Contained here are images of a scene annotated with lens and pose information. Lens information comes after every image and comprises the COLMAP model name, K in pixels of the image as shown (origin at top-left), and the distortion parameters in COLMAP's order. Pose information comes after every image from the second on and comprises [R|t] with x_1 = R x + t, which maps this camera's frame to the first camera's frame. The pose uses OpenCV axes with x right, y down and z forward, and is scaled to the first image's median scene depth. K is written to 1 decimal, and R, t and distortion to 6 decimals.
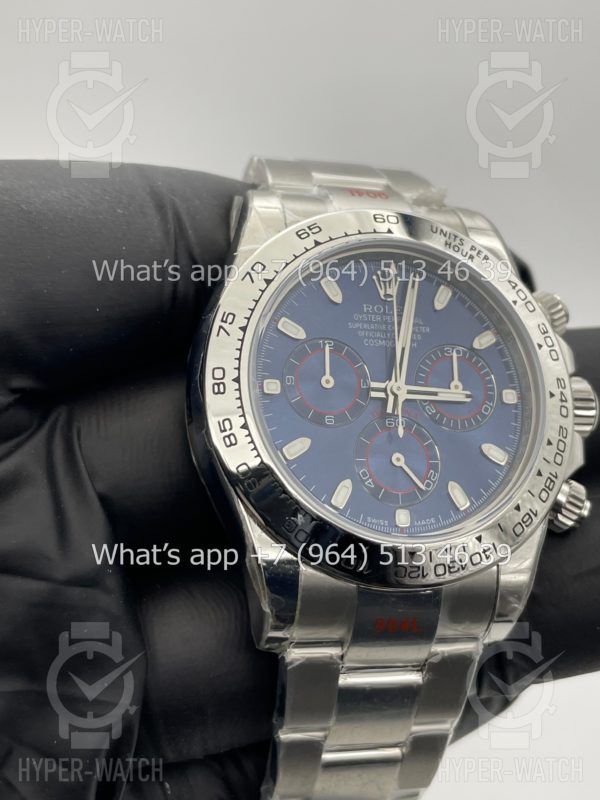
lens RADIAL K [[1283.1, 0, 300.0], [0, 1283.1, 400.0], [0, 0, 1]] dist [0.167518, -0.665669]
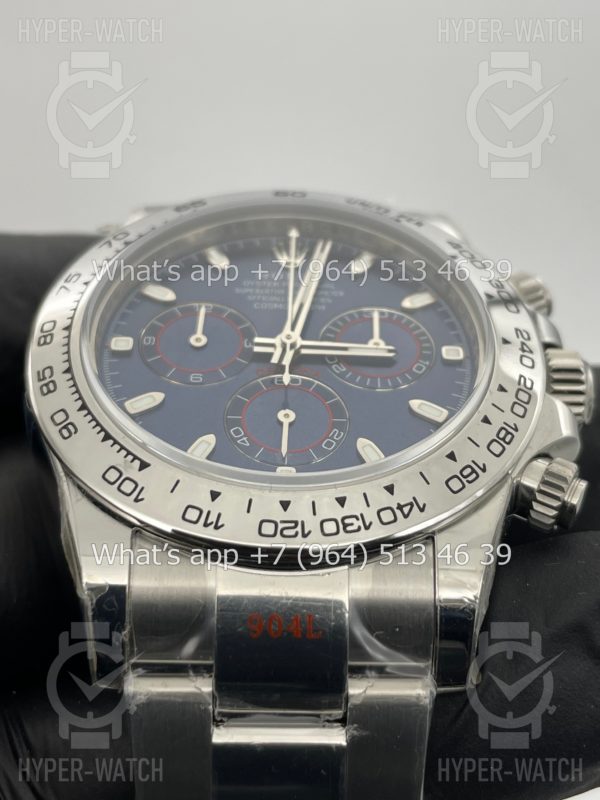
lens RADIAL K [[1291.3, 0, 316.7], [0, 1291.3, 399.1], [0, 0, 1]] dist [0.146422, -0.687855]
pose [[0.966702, -0.142091, -0.212833, 0.249293], [0.027123, 0.883891, -0.466906, 0.379831], [0.254464, 0.445587, 0.858313, 0.353476]]
